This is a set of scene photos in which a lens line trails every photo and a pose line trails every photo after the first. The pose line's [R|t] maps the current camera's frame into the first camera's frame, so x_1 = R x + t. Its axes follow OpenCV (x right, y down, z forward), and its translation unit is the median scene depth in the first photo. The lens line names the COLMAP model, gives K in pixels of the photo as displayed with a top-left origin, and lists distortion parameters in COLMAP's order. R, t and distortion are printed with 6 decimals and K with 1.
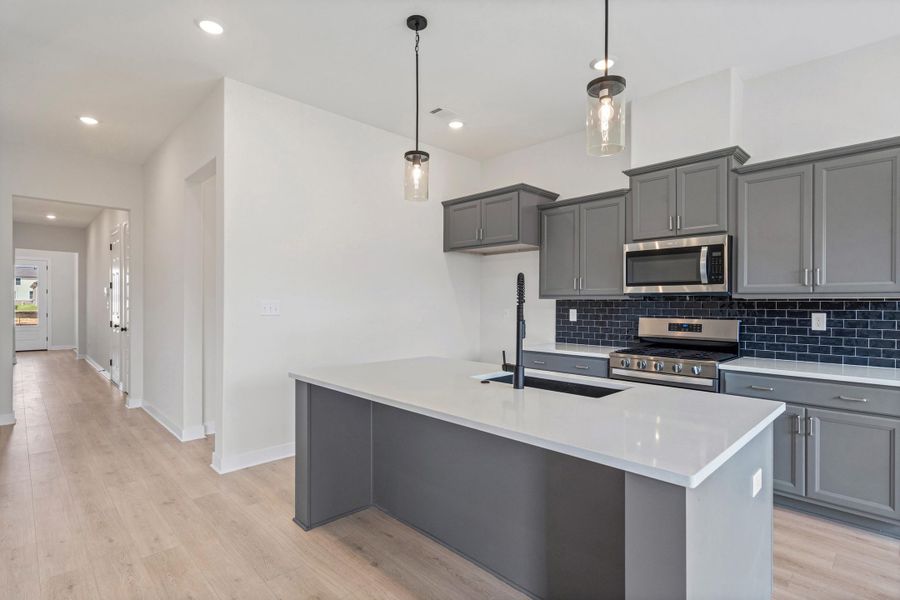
lens RADIAL K [[443.3, 0, 422.3], [0, 443.3, 302.0], [0, 0, 1]] dist [-0.021258, 0.000417]
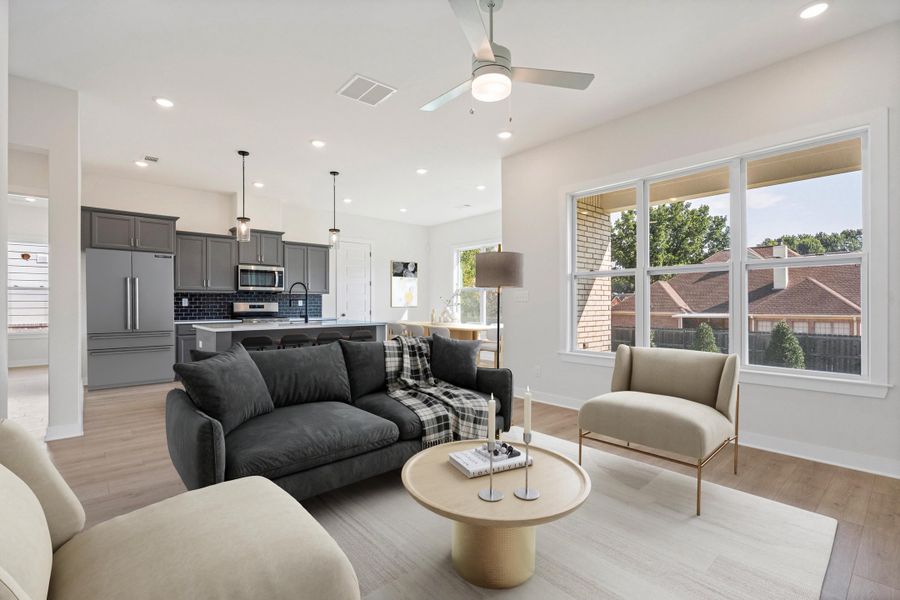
lens RADIAL K [[409.1, 0, 460.5], [0, 409.1, 302.3], [0, 0, 1]] dist [-0.000829, -0.000115]
pose [[-0.000562, 0.001413, 0.999999, -1.466894], [0.000284, 0.999999, -0.001413, 0.041672], [-1.000000, 0.000283, -0.000562, 0.001971]]
